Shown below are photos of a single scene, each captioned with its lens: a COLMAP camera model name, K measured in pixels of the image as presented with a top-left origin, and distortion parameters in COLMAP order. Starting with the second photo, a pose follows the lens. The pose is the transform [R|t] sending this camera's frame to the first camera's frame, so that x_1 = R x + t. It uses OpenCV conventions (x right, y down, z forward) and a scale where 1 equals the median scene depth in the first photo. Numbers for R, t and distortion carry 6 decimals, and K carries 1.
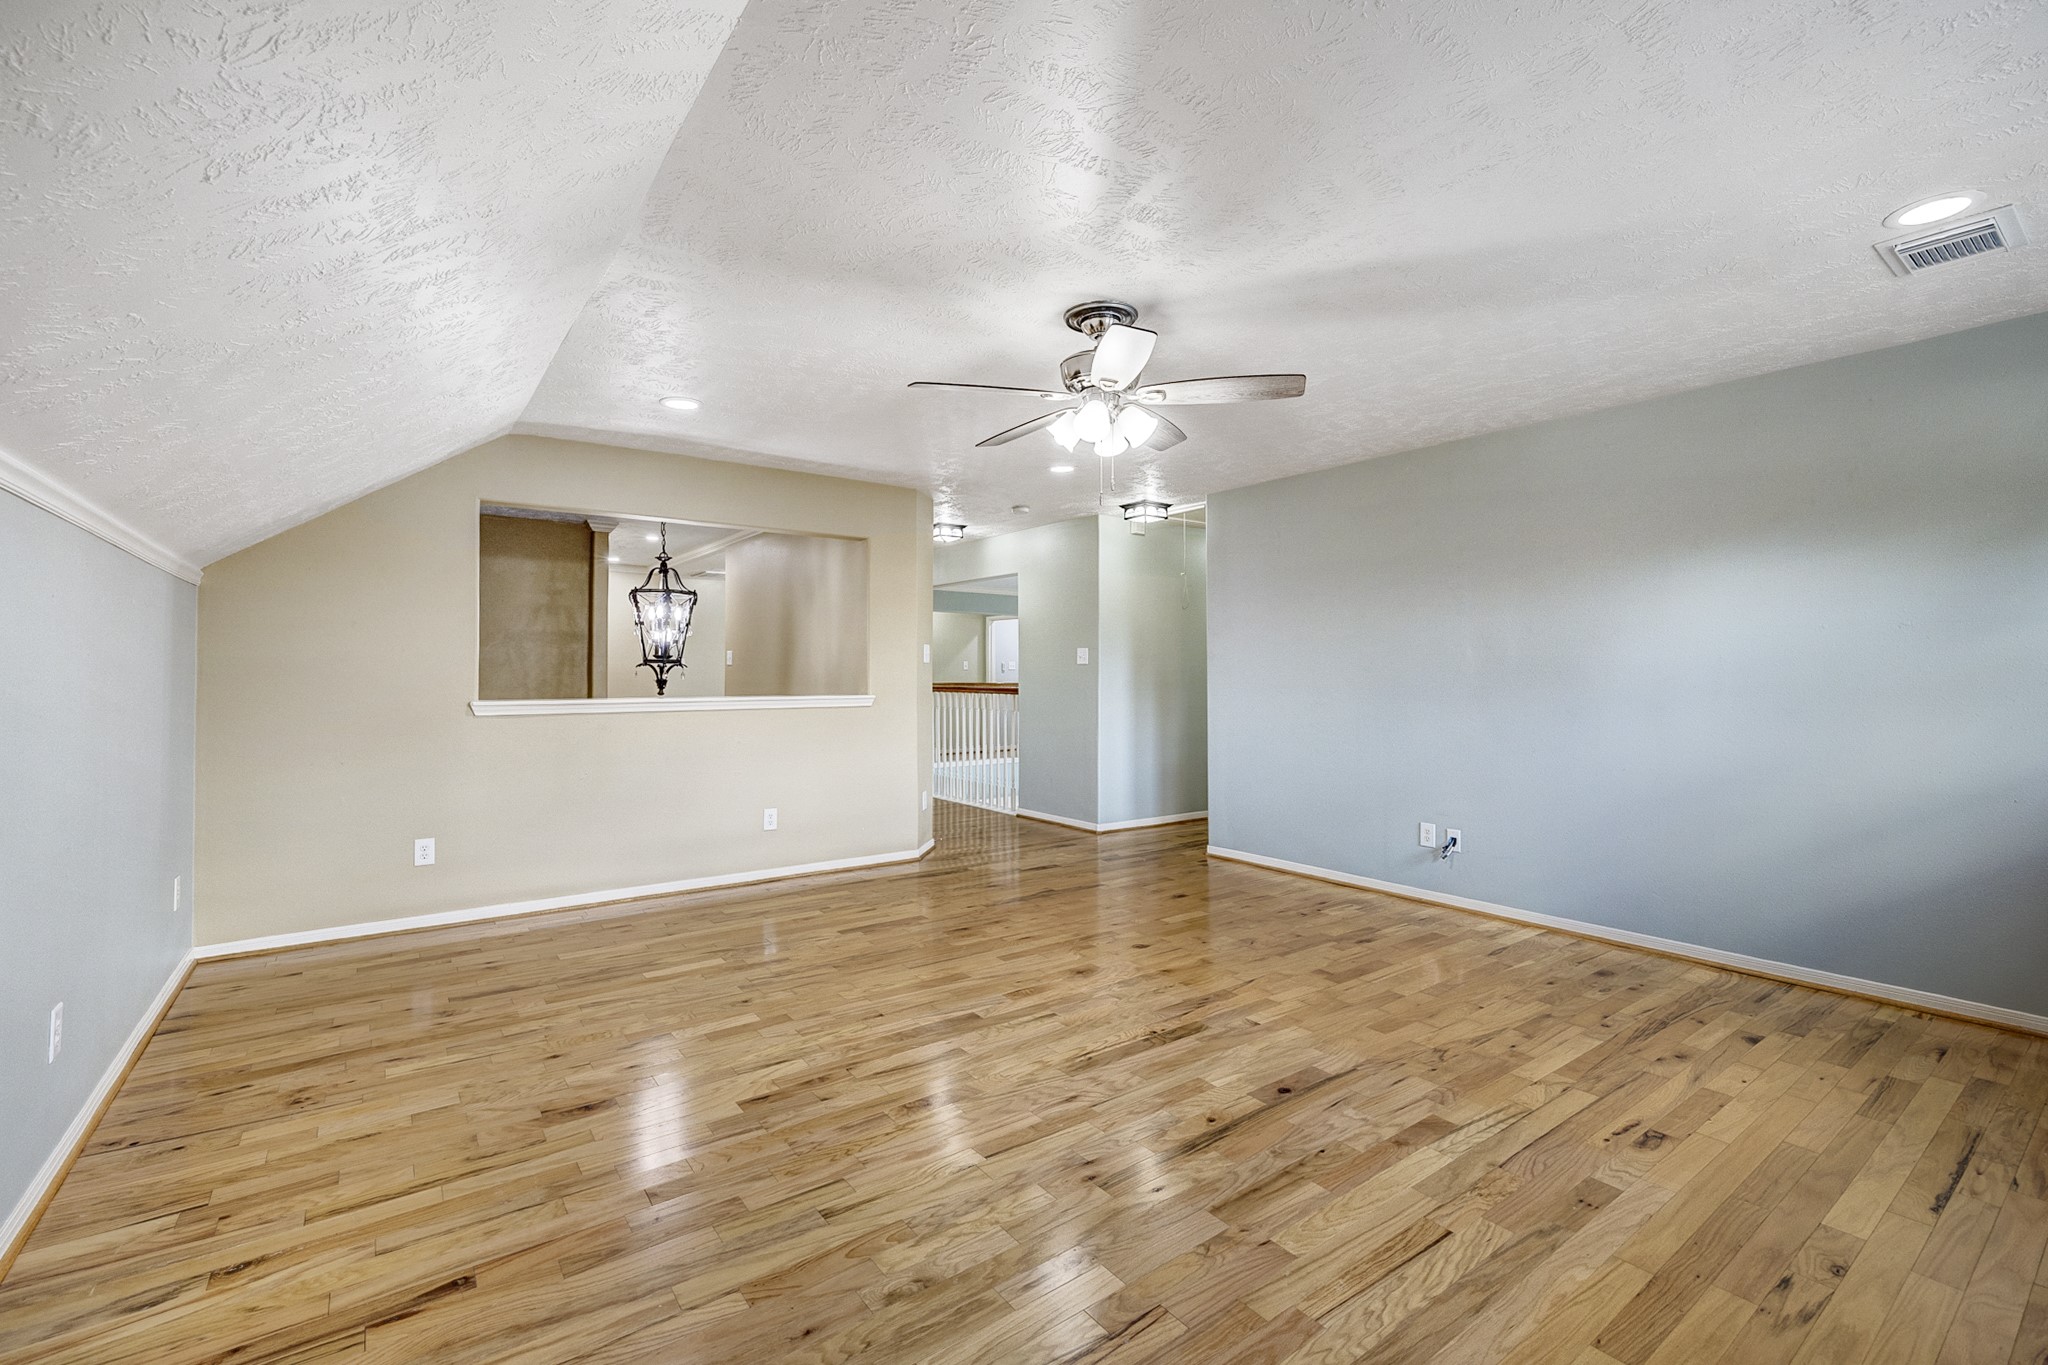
lens RADIAL K [[861.4, 0, 1023.4], [0, 861.4, 687.0], [0, 0, 1]] dist [0.000363, -0.000096]
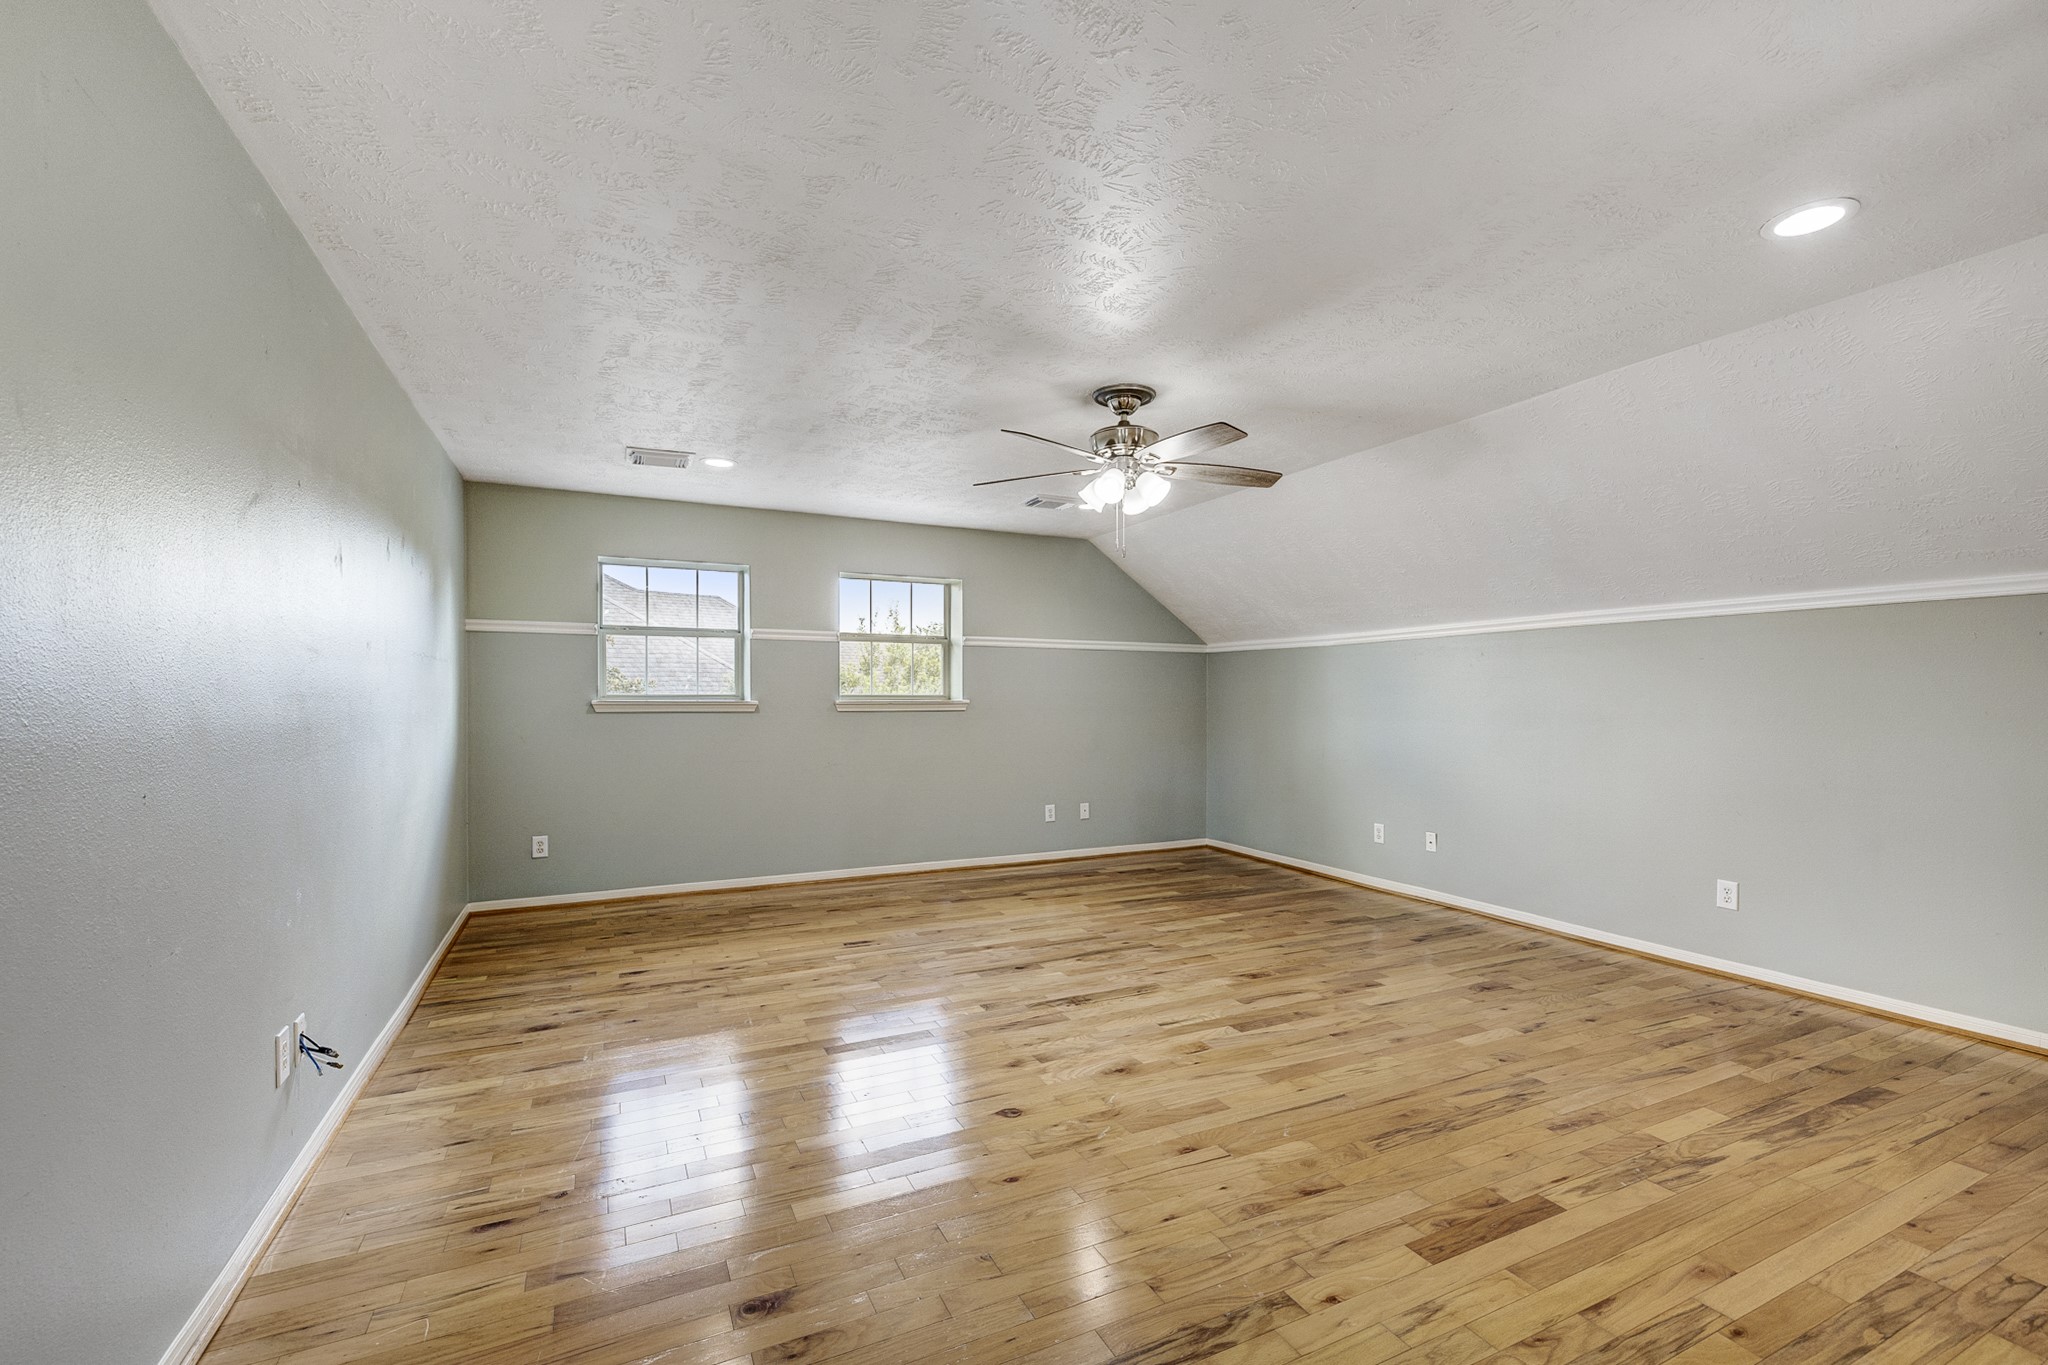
lens RADIAL K [[861.4, 0, 1023.4], [0, 861.4, 687.0], [0, 0, 1]] dist [0.000363, -0.000096]
pose [[-0.981956, 0.001480, 0.189105, 0.001597], [0.001650, 0.999998, 0.000741, -0.035752], [-0.189103, 0.001040, -0.981957, 2.296728]]
